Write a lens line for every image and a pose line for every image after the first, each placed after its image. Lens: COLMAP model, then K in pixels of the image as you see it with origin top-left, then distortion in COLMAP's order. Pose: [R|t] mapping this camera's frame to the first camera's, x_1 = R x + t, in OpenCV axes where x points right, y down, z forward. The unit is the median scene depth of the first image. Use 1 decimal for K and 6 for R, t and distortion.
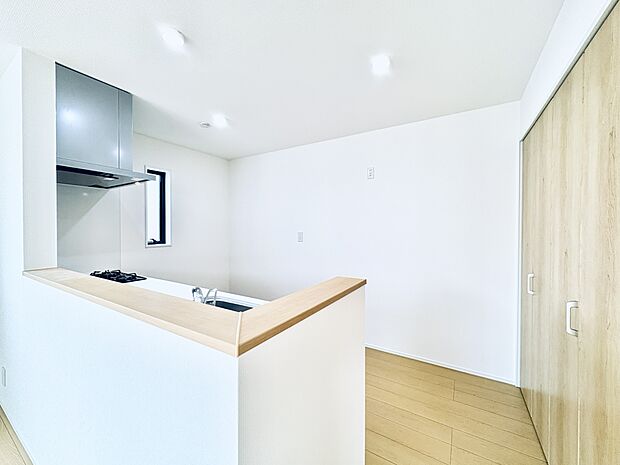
lens RADIAL K [[247.2, 0, 310.0], [0, 247.2, 232.5], [0, 0, 1]] dist [-0.000872, 0.000199]
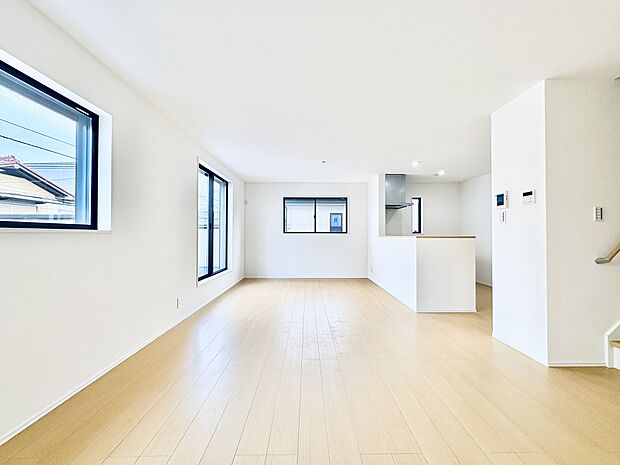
lens RADIAL K [[247.2, 0, 310.0], [0, 247.2, 232.5], [0, 0, 1]] dist [-0.000872, 0.000199]
pose [[0.531827, -0.011833, -0.846770, 0.750034], [-0.008949, 0.999768, -0.019591, 0.101505], [0.846806, 0.017997, 0.531598, -0.977273]]
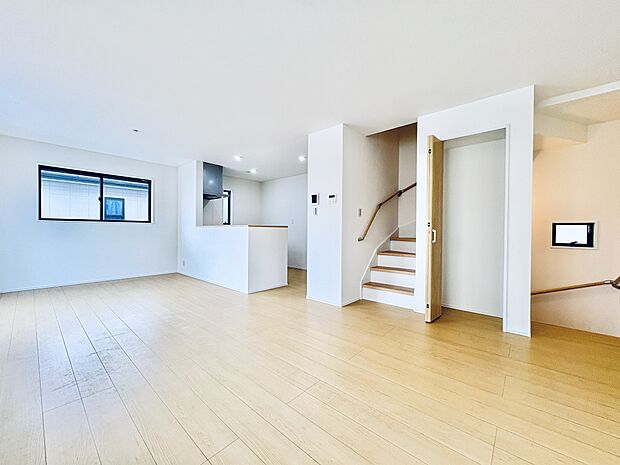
lens RADIAL K [[247.2, 0, 310.0], [0, 247.2, 232.5], [0, 0, 1]] dist [-0.000872, 0.000199]
pose [[0.984329, 0.007064, -0.176200, 0.553726], [-0.007096, 0.999975, 0.000449, 0.130200], [0.176198, 0.000808, 0.984354, -1.160067]]
